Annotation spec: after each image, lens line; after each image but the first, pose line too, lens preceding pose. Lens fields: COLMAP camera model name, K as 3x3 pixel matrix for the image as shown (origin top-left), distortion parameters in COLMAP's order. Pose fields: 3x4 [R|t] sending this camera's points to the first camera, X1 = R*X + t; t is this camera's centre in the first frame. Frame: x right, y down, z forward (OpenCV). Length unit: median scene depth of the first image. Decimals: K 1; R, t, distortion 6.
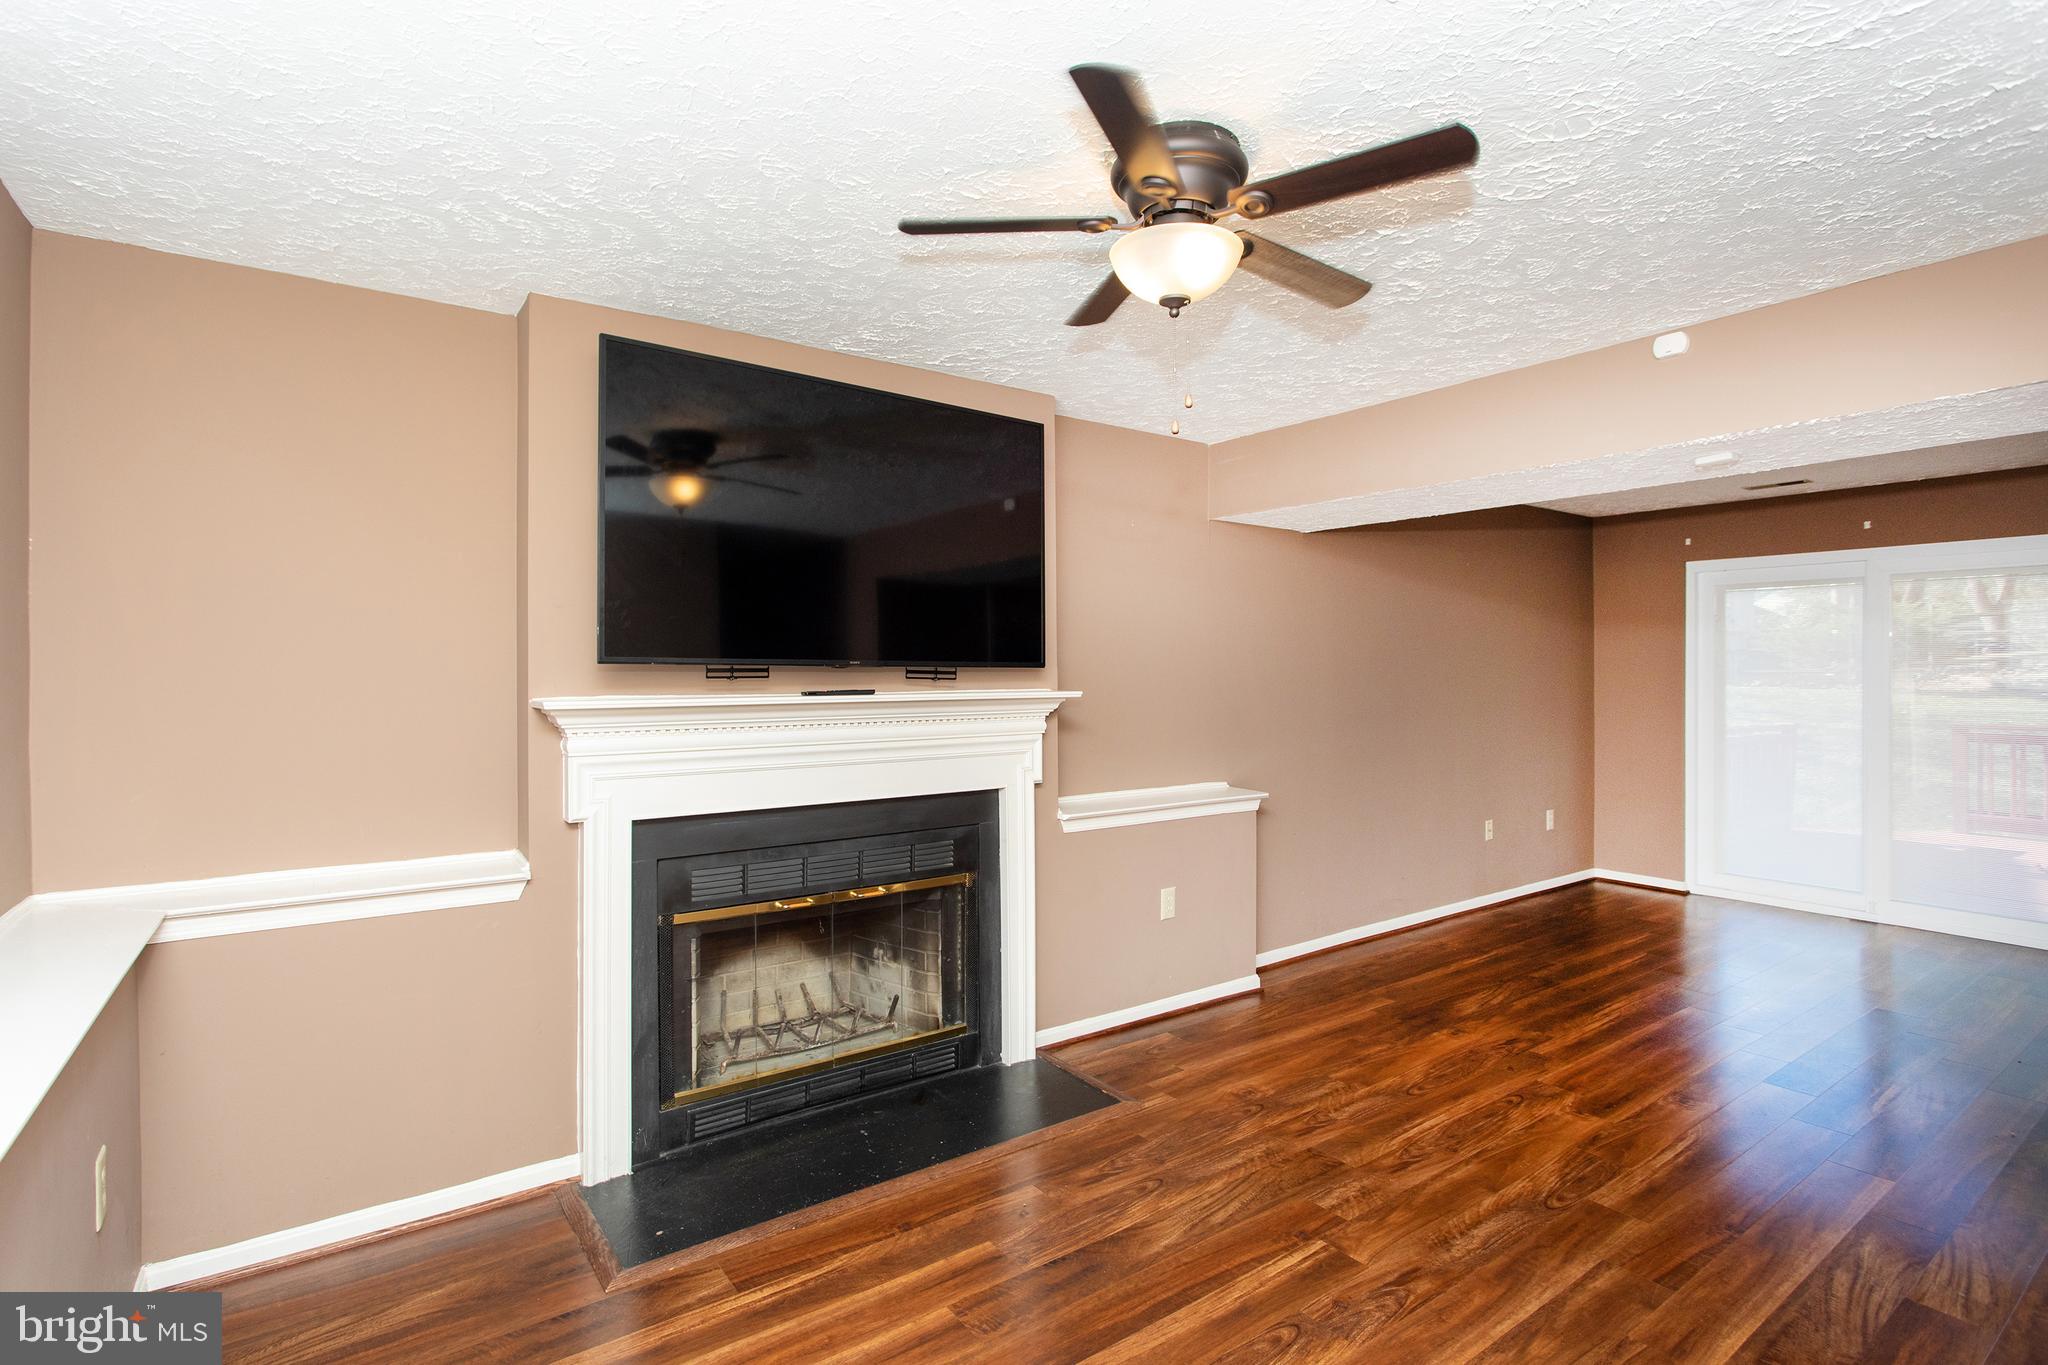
lens RADIAL K [[983.9, 0, 1016.1], [0, 983.9, 674.5], [0, 0, 1]] dist [-0.019603, 0.007538]
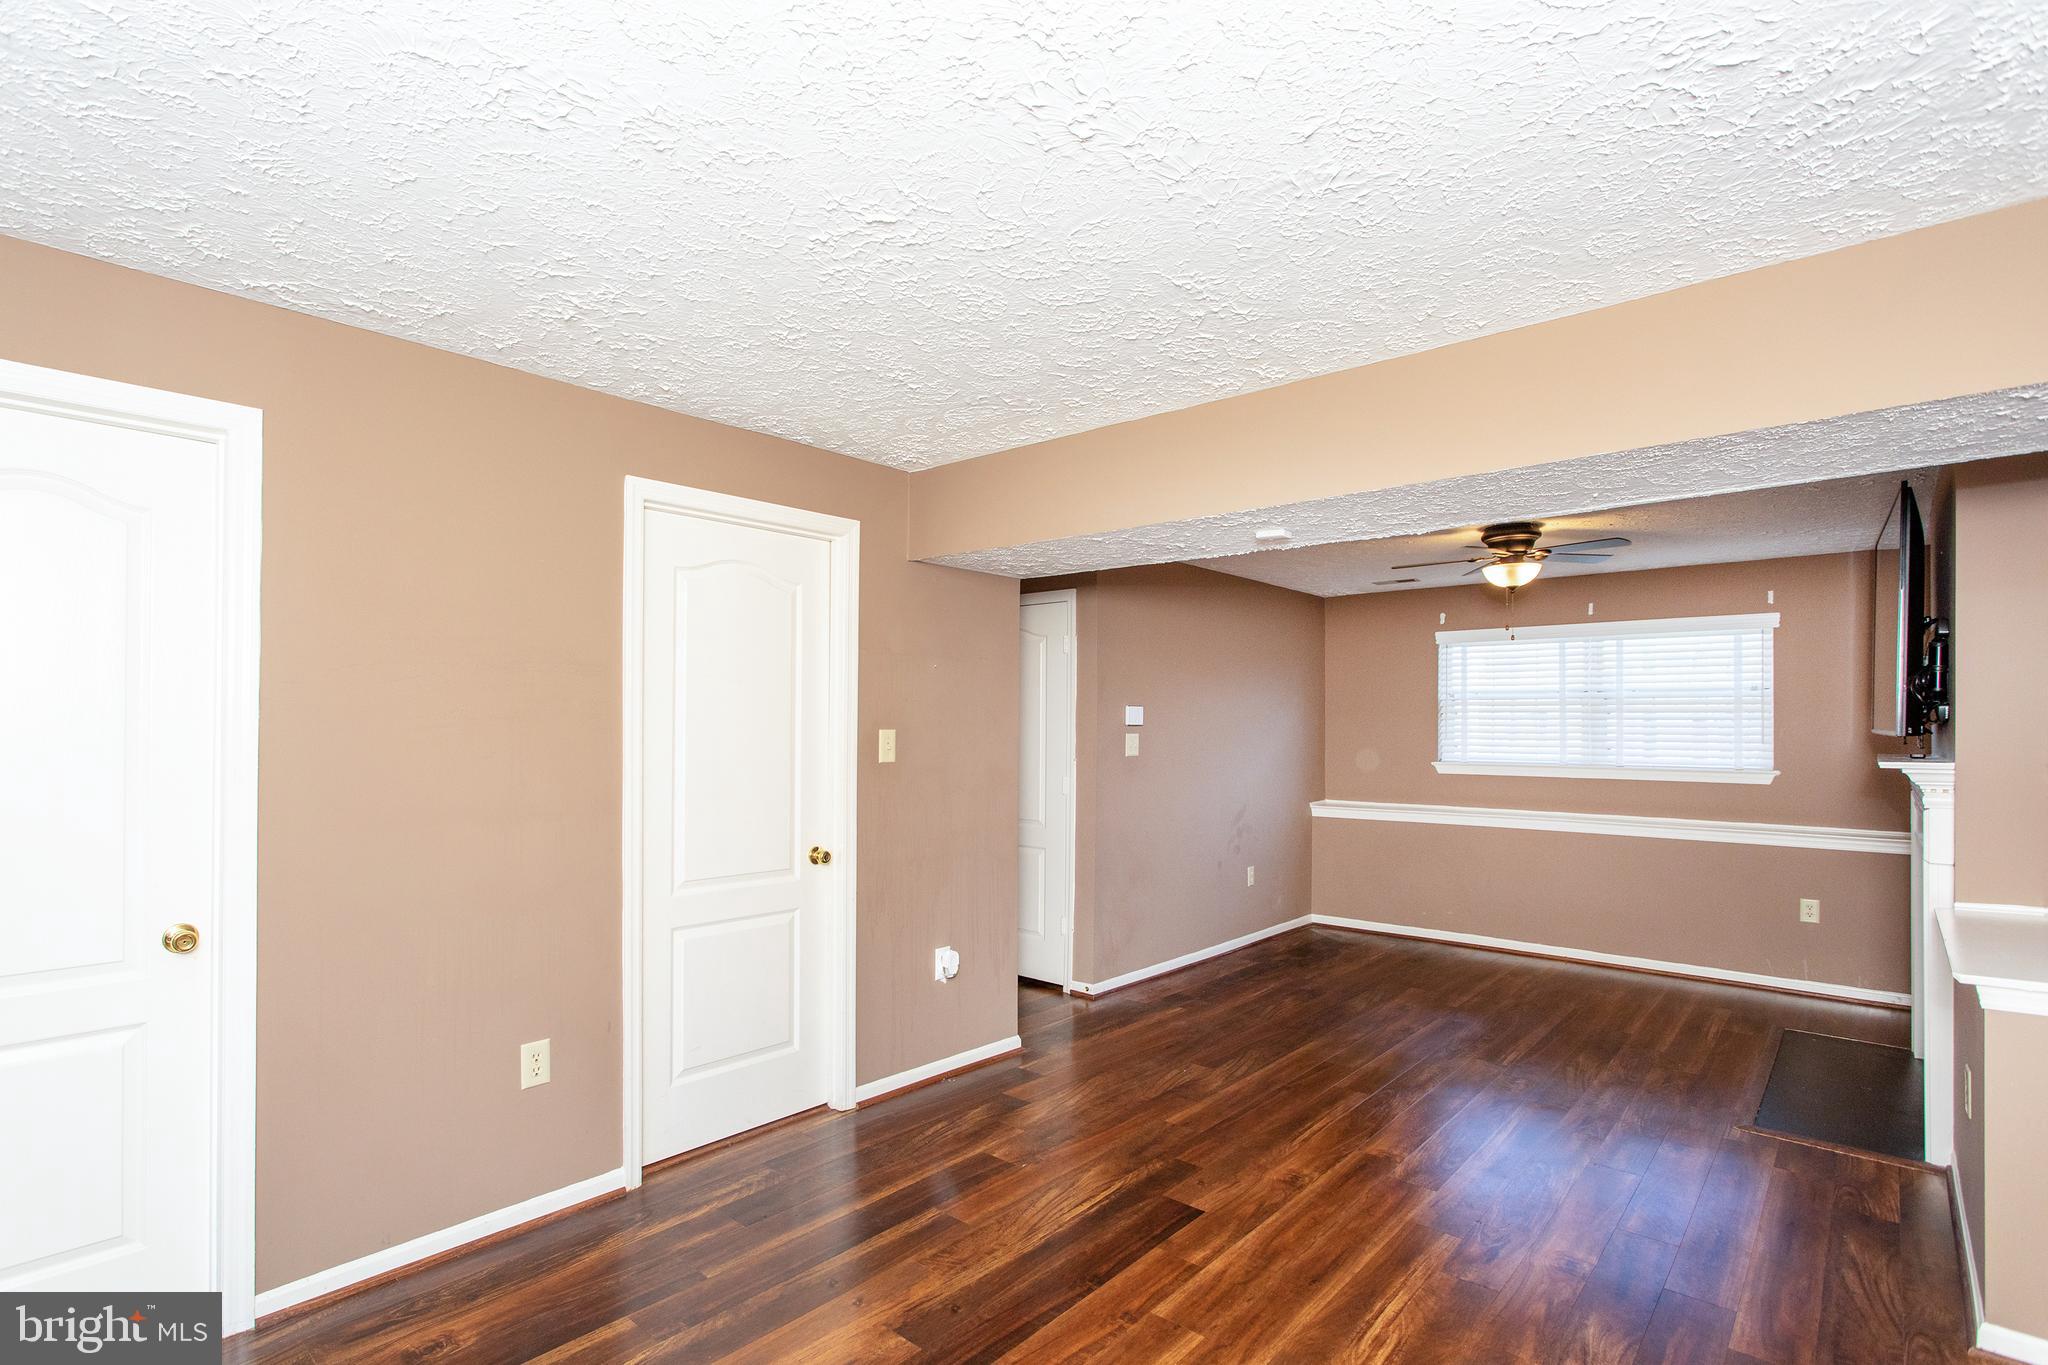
lens RADIAL K [[983.9, 0, 1027.3], [0, 983.9, 727.0], [0, 0, 1]] dist [-0.019603, 0.007538]
pose [[-0.970546, -0.003801, -0.240886, 1.212420], [-0.004943, 0.999979, 0.004137, -0.015218], [0.240865, 0.005206, -0.970545, 1.931491]]
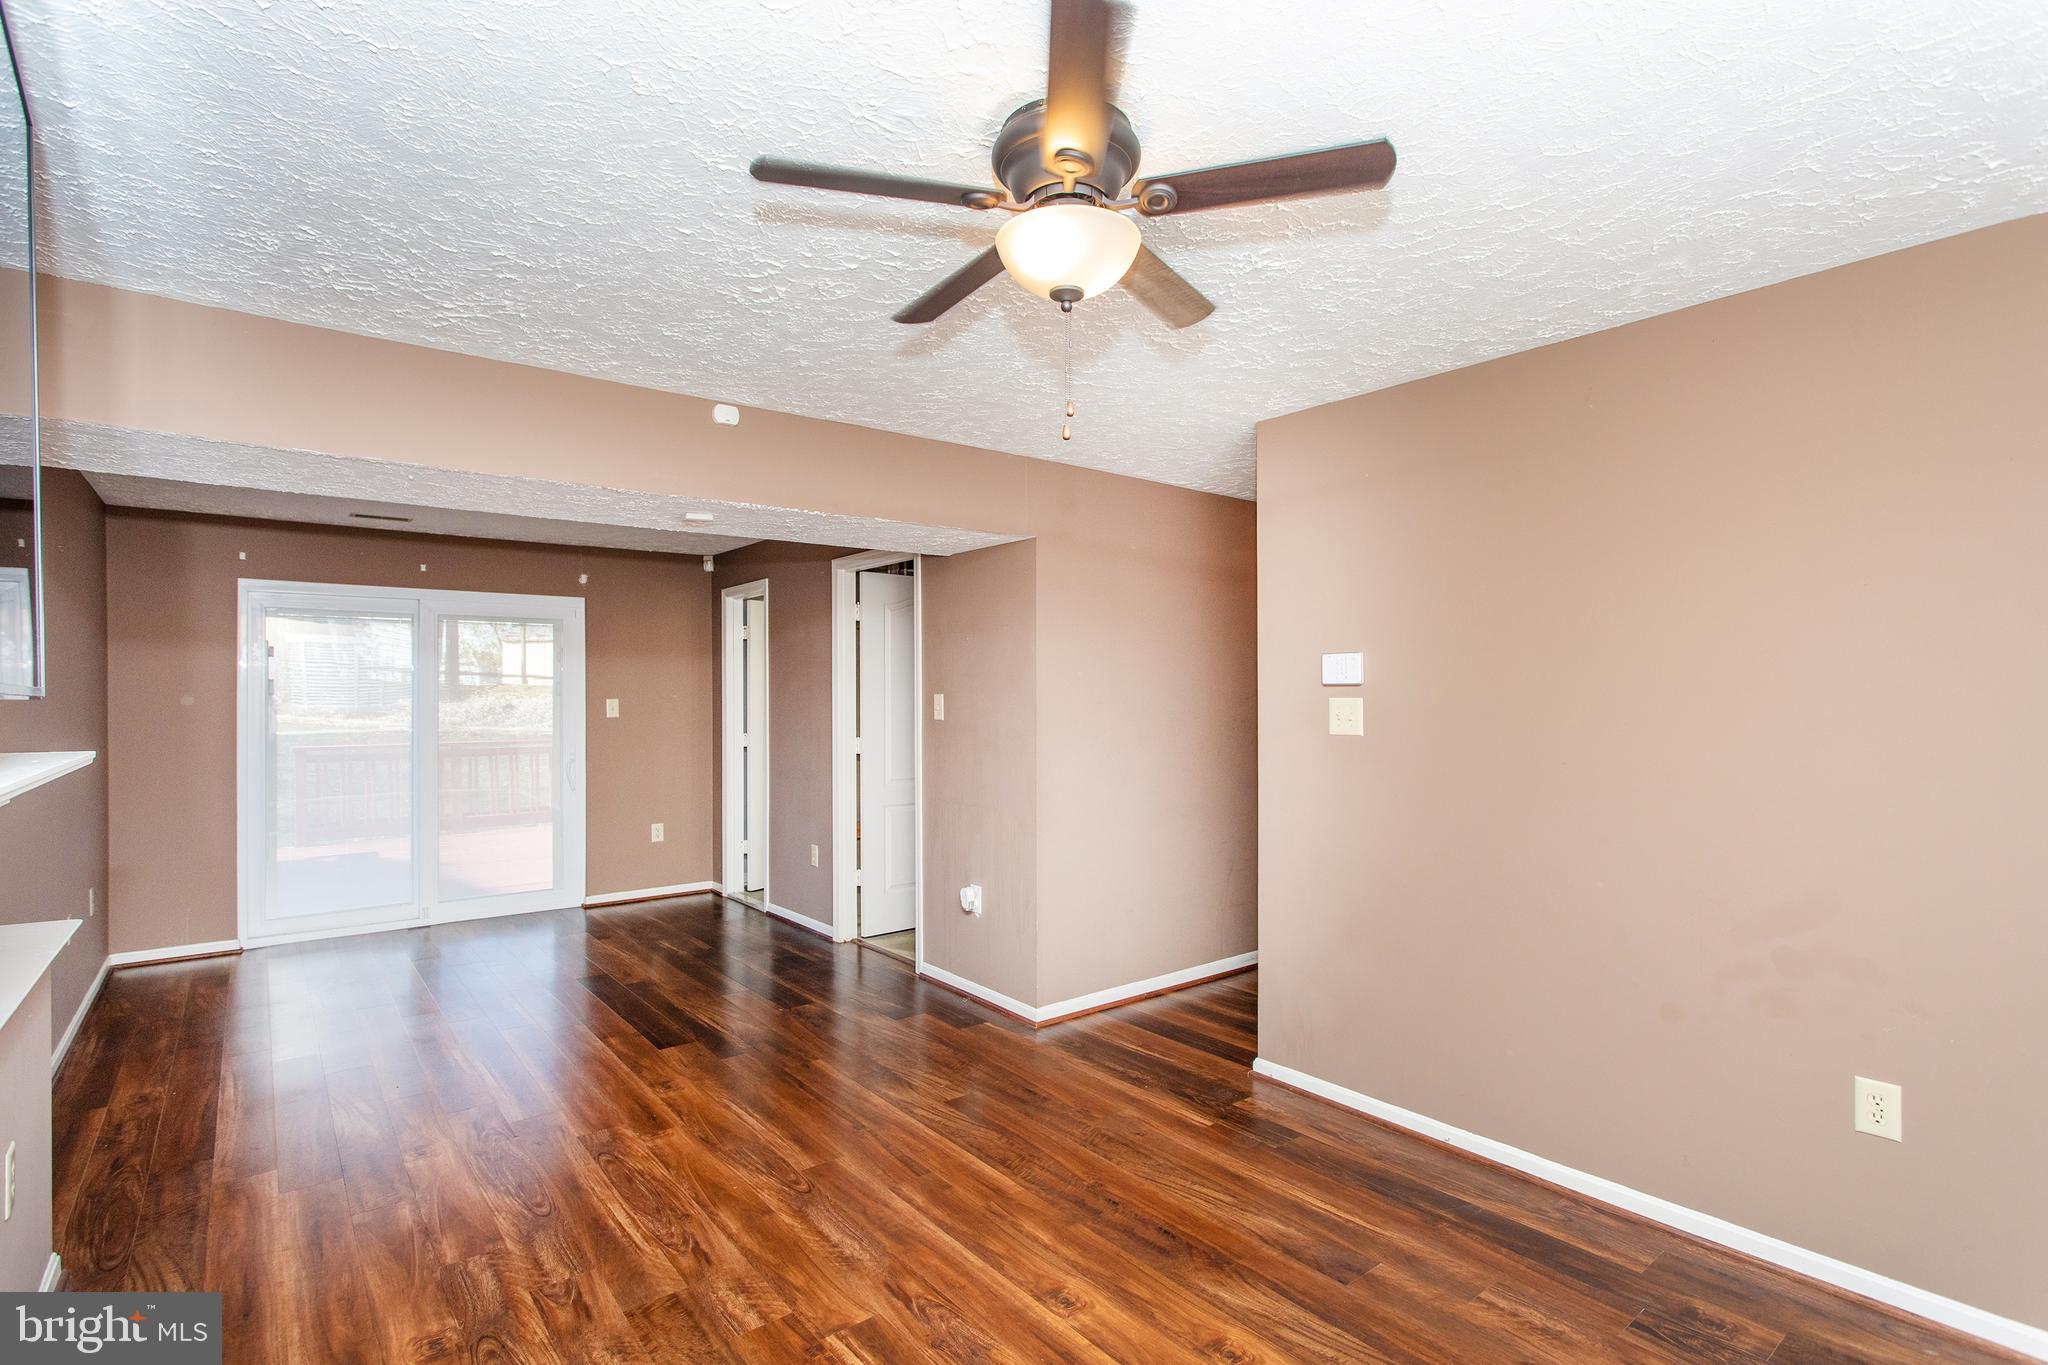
lens RADIAL K [[983.9, 0, 1004.0], [0, 983.9, 690.6], [0, 0, 1]] dist [-0.019603, 0.007538]
pose [[-0.049085, 0.004301, 0.998785, -0.461734], [0.009845, 0.999944, -0.003822, -0.005564], [-0.998746, 0.009645, -0.049125, 0.685652]]
